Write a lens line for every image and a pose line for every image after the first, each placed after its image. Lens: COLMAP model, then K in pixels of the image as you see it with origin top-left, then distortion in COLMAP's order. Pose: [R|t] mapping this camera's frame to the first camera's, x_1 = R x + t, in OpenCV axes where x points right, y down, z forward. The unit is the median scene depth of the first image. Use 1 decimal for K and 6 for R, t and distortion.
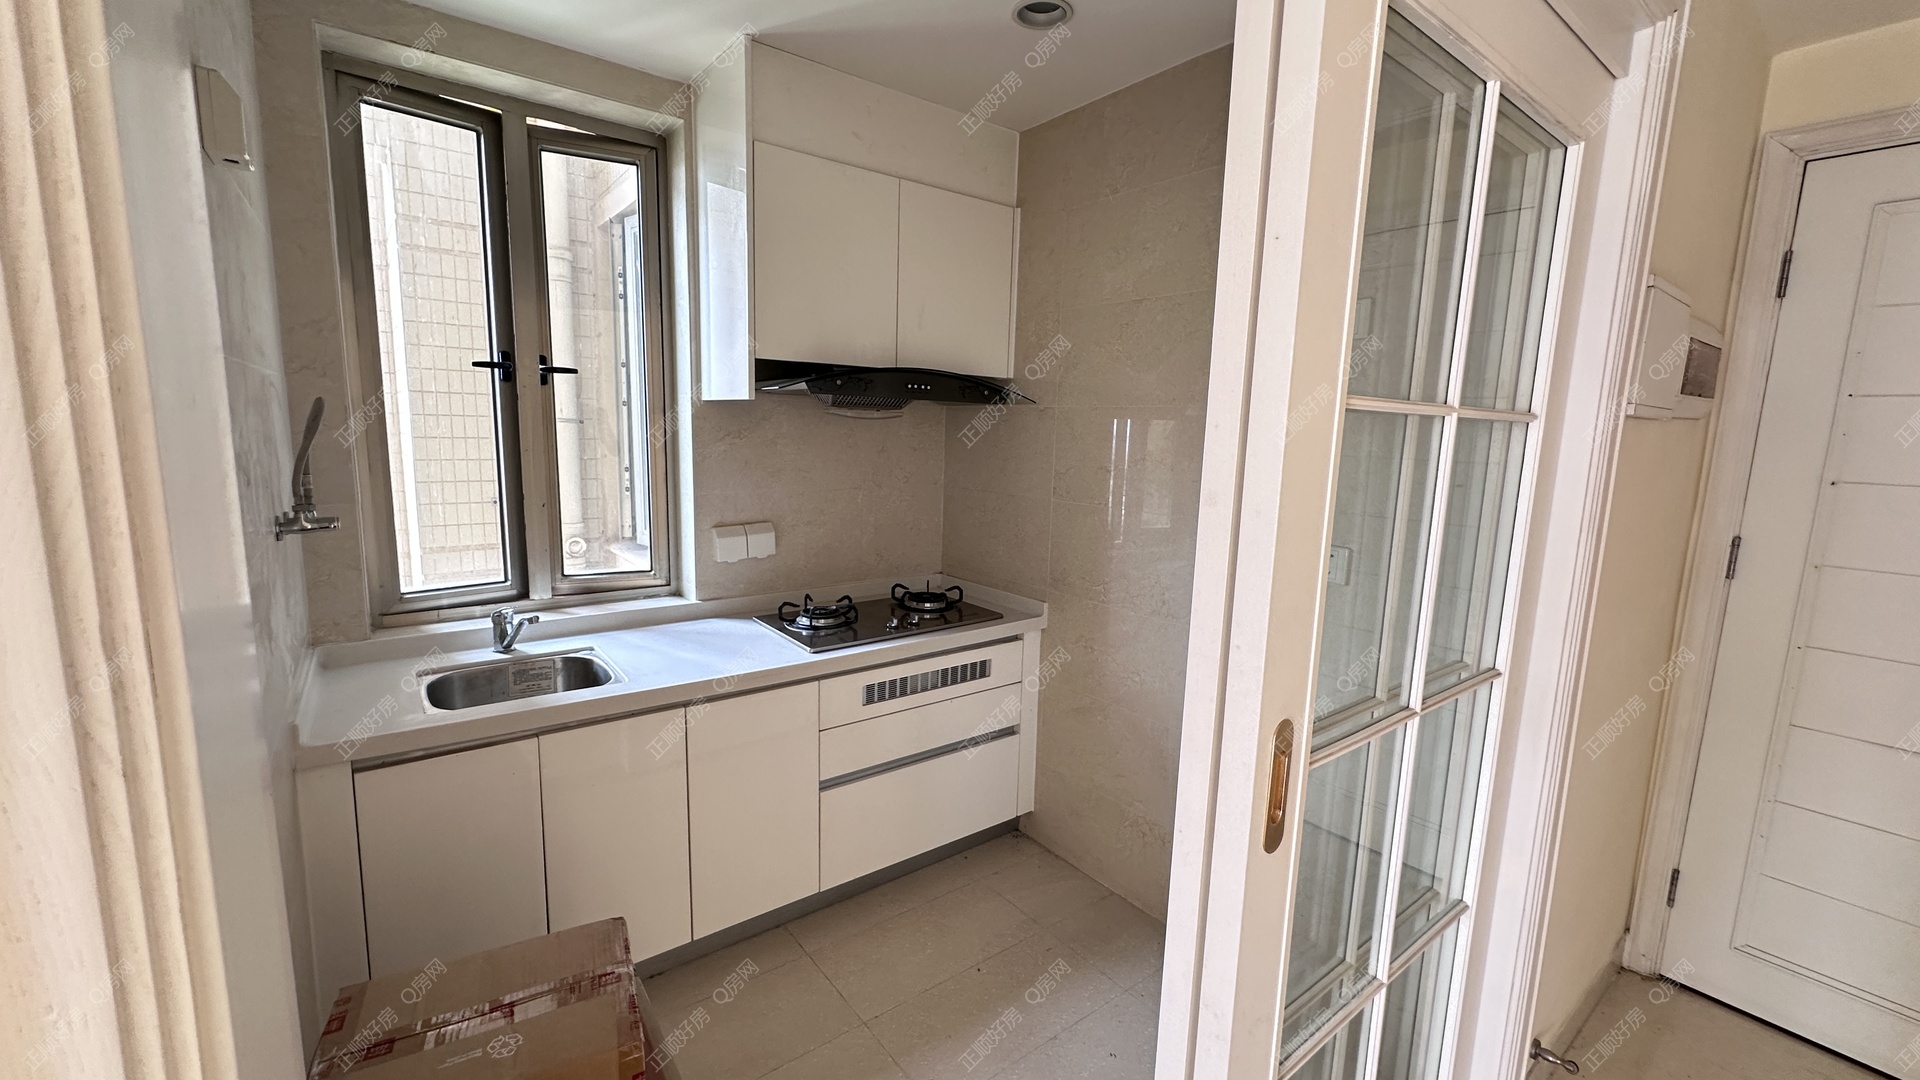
lens RADIAL K [[774.5, 0, 977.1], [0, 774.5, 553.6], [0, 0, 1]] dist [0.001103, 0.000090]
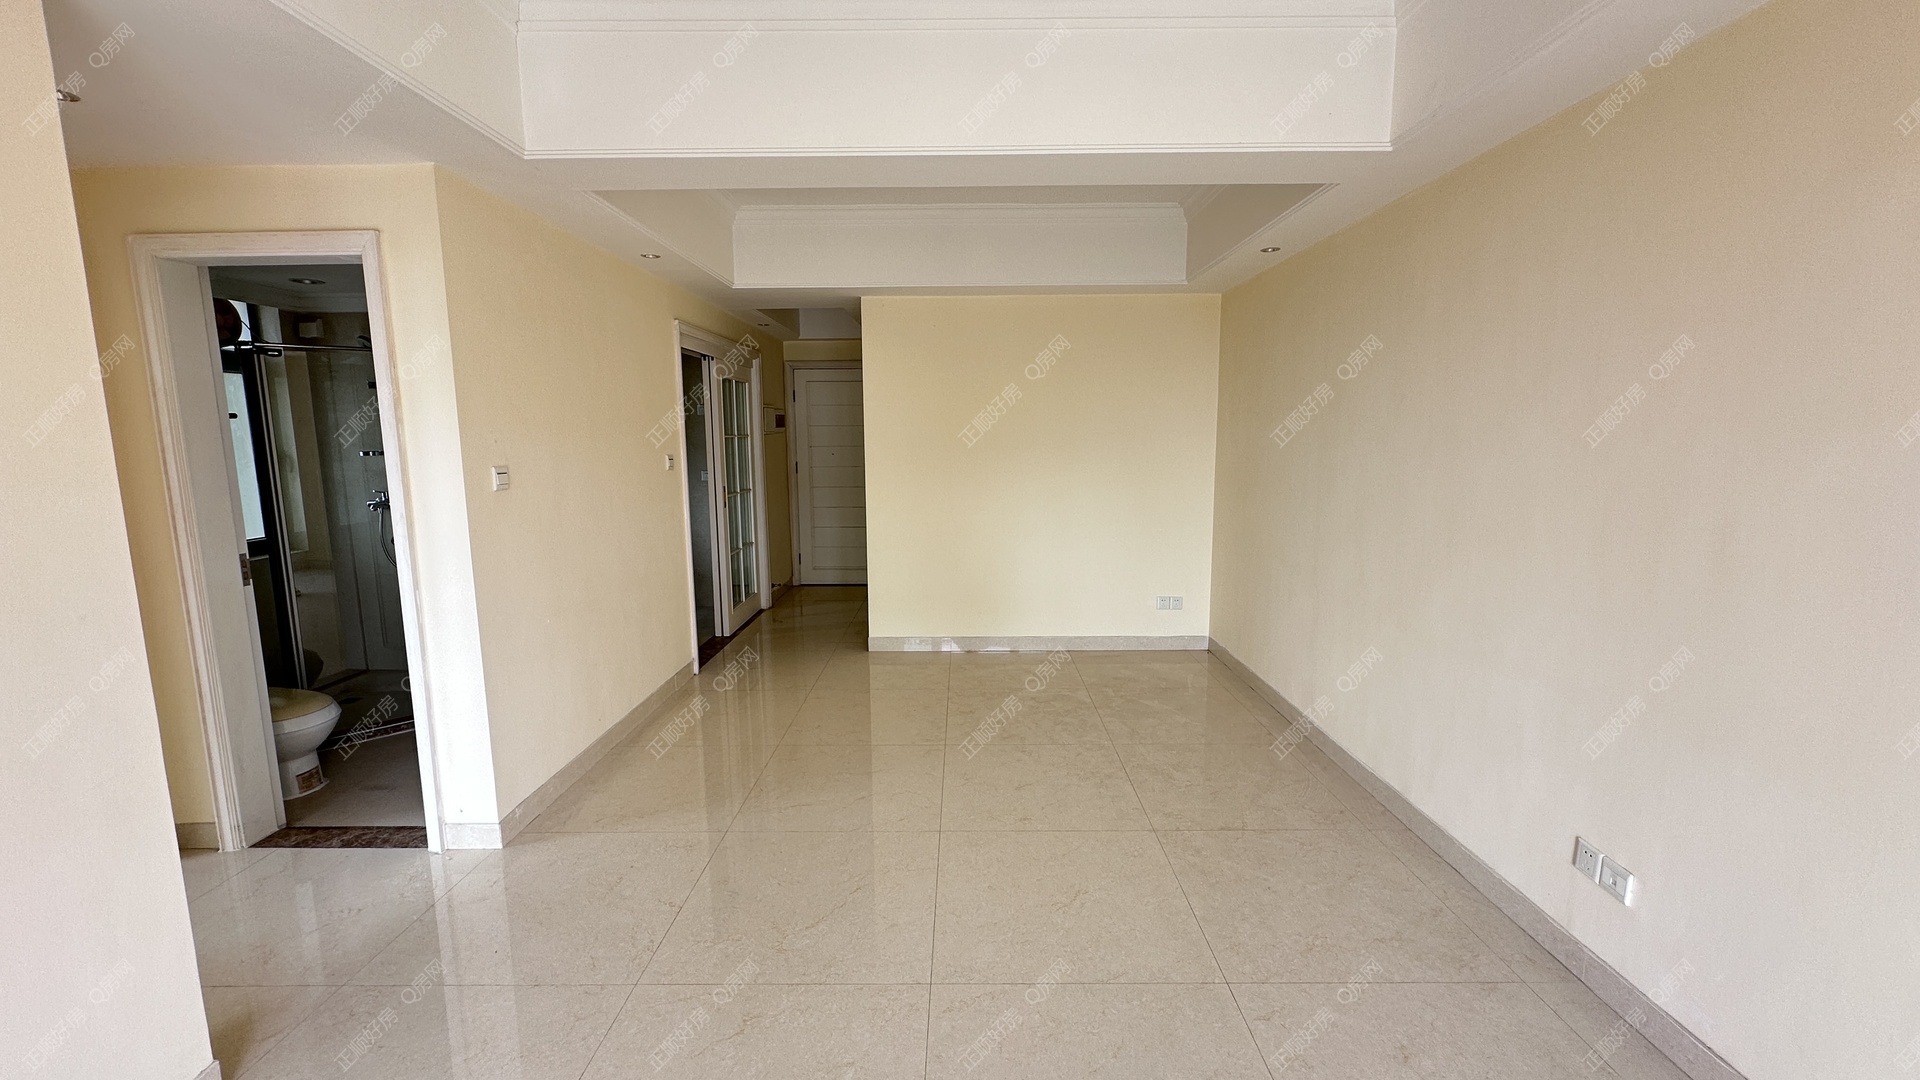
lens RADIAL K [[774.5, 0, 978.1], [0, 774.5, 535.9], [0, 0, 1]] dist [0.001103, 0.000090]
pose [[0.607864, -0.131260, 0.783117, -1.633400], [0.140160, 0.988493, 0.056889, 0.265630], [-0.781573, 0.075181, 0.619267, -2.198372]]
